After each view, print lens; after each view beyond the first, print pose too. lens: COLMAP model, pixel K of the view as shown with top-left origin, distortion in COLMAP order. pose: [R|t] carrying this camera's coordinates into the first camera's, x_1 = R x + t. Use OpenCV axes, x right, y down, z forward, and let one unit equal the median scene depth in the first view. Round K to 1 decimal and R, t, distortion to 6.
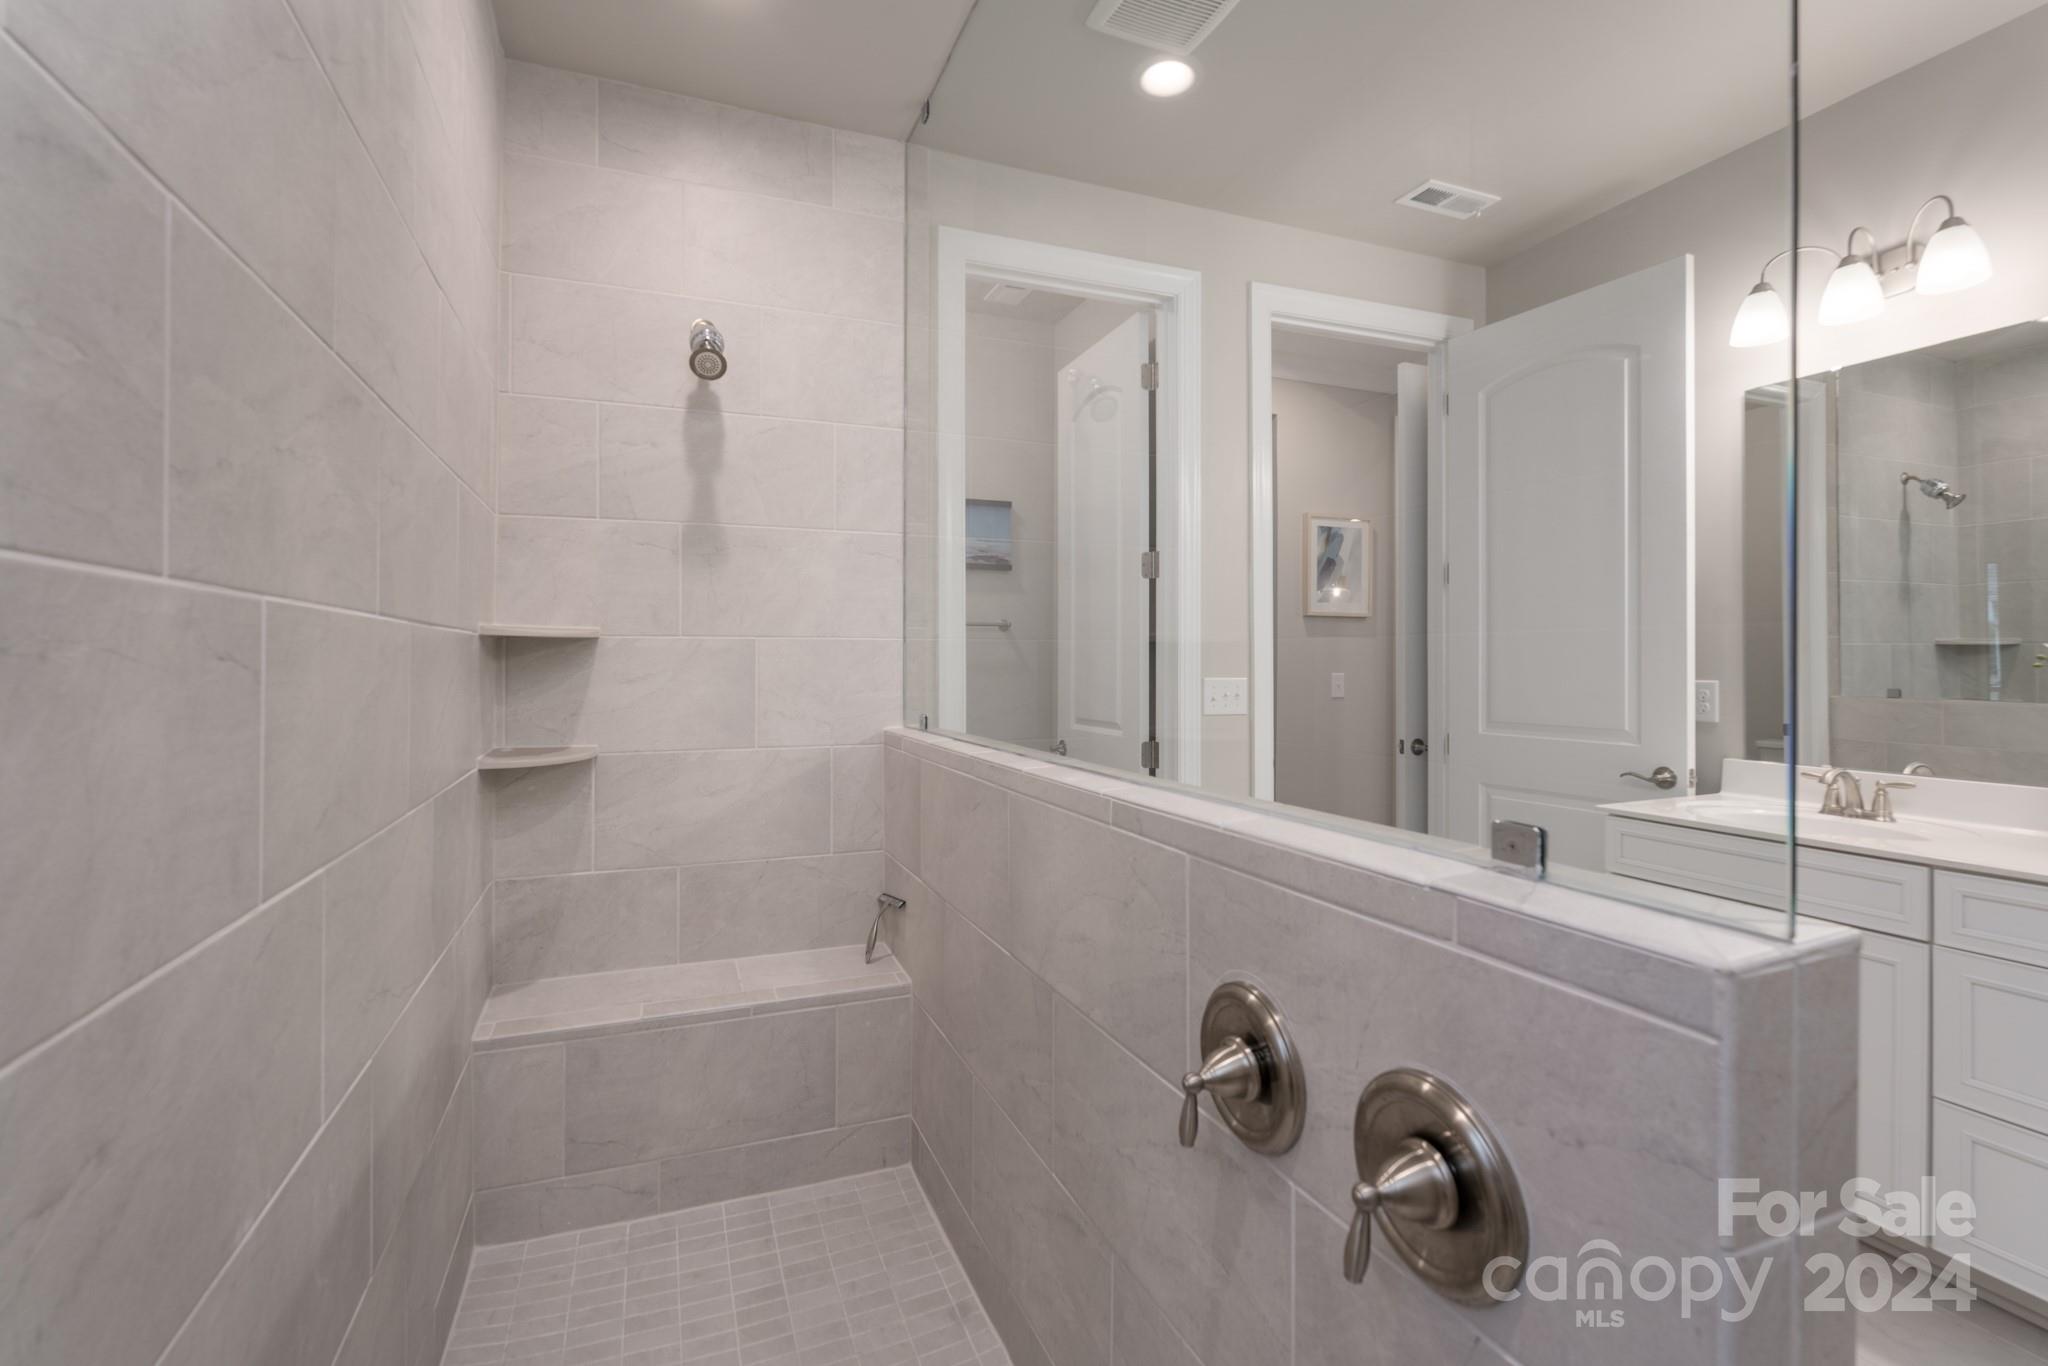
lens RADIAL K [[919.4, 0, 1022.2], [0, 919.4, 665.7], [0, 0, 1]] dist [-0.001294, 0.000041]
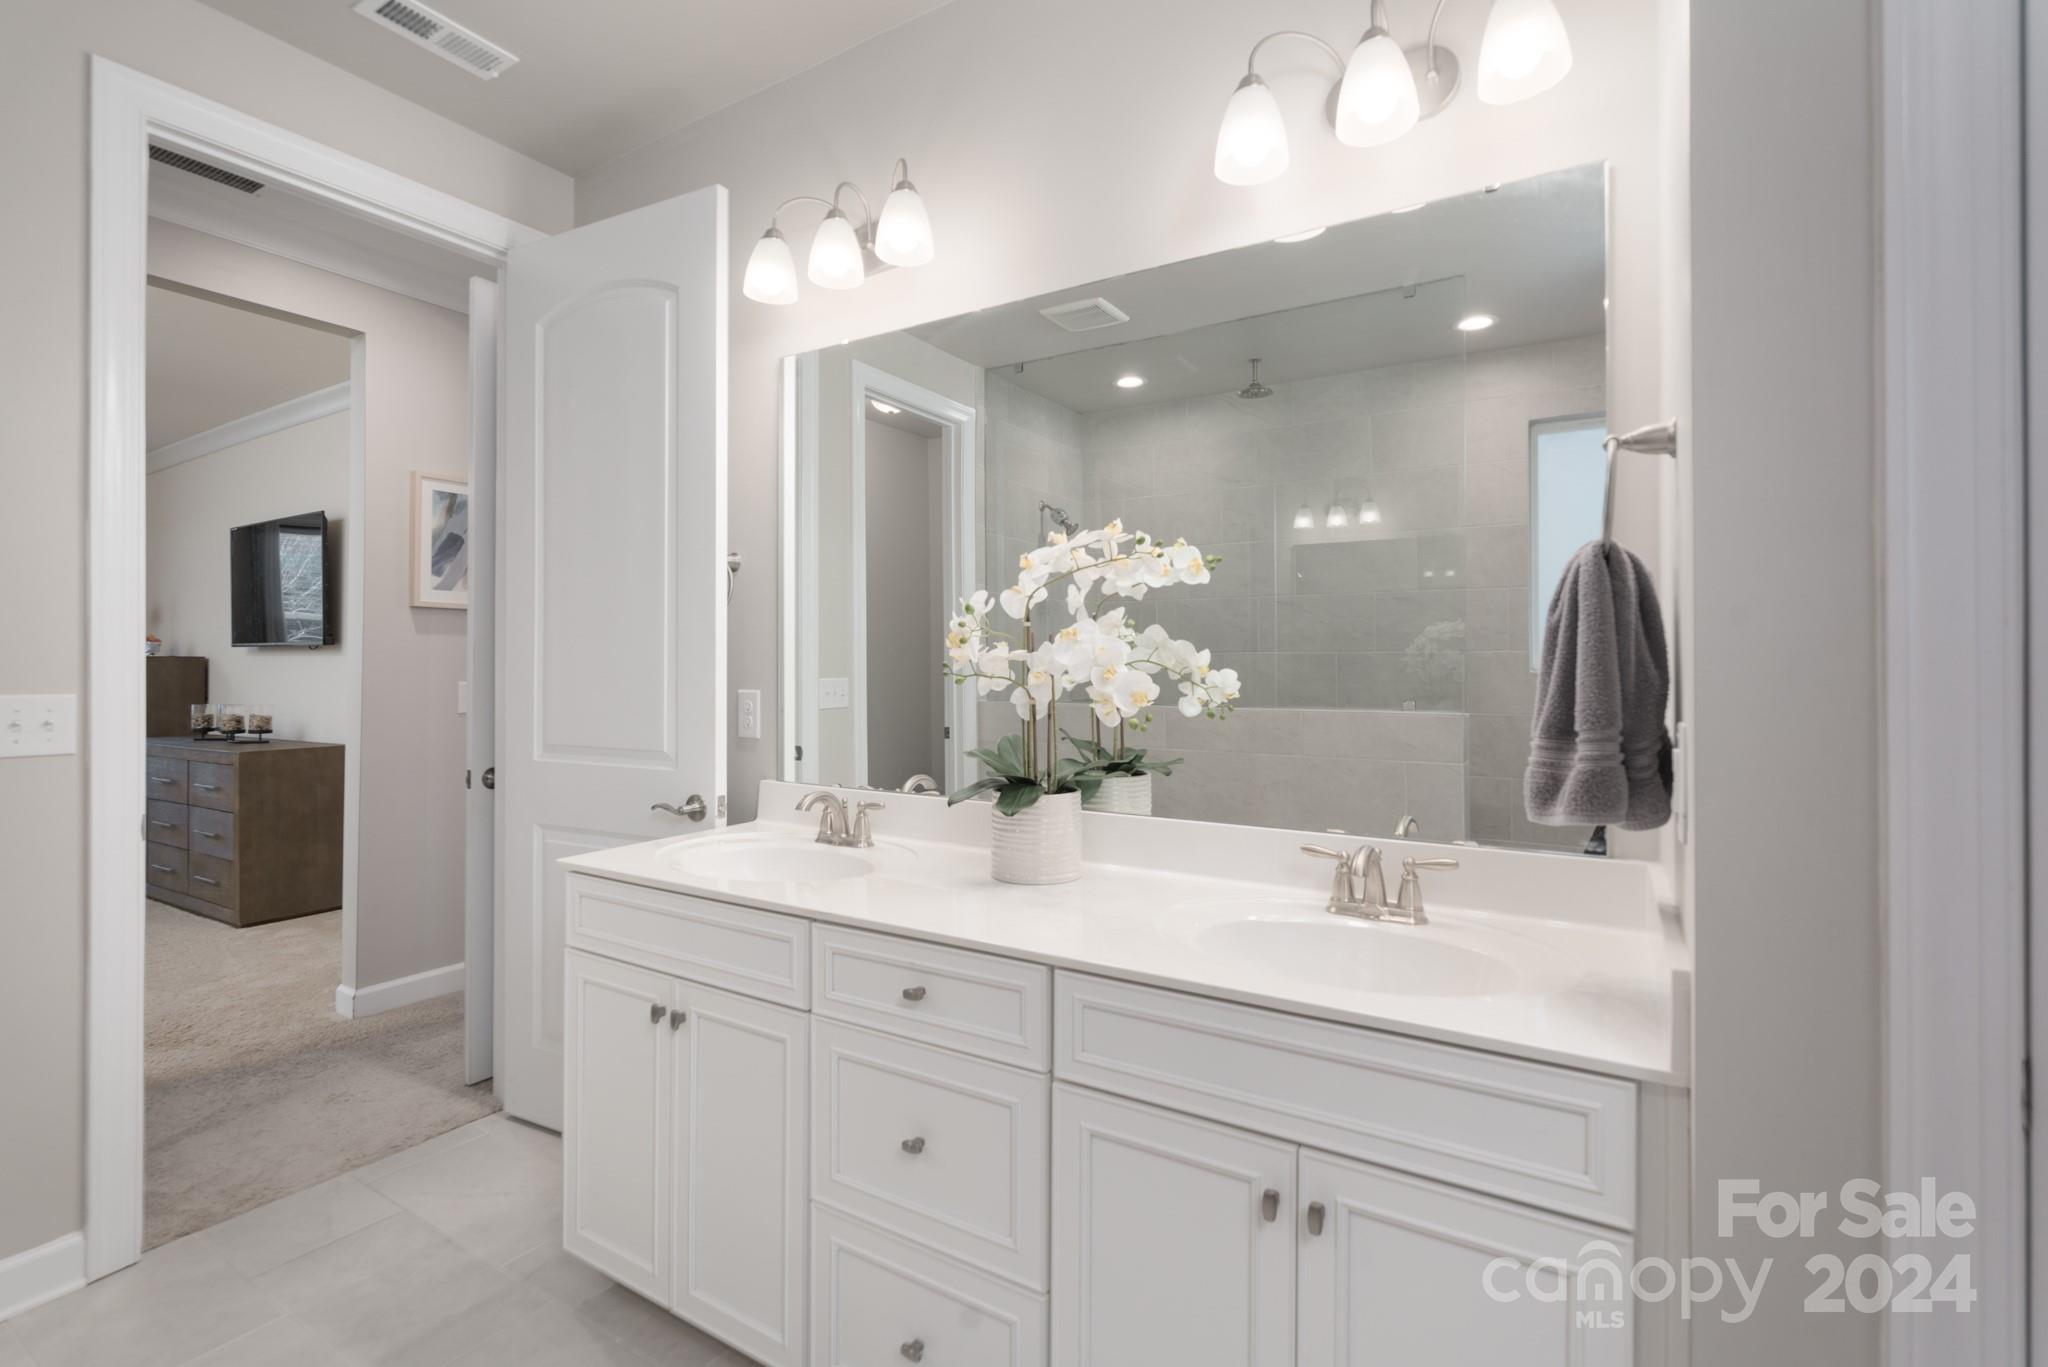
lens RADIAL K [[919.4, 0, 1026.6], [0, 919.4, 671.7], [0, 0, 1]] dist [-0.001294, 0.000041]
pose [[0.812278, -0.001155, 0.583269, 0.388875], [0.000932, 0.999999, 0.000684, -0.001323], [-0.583270, -0.000012, 0.812279, 0.126987]]
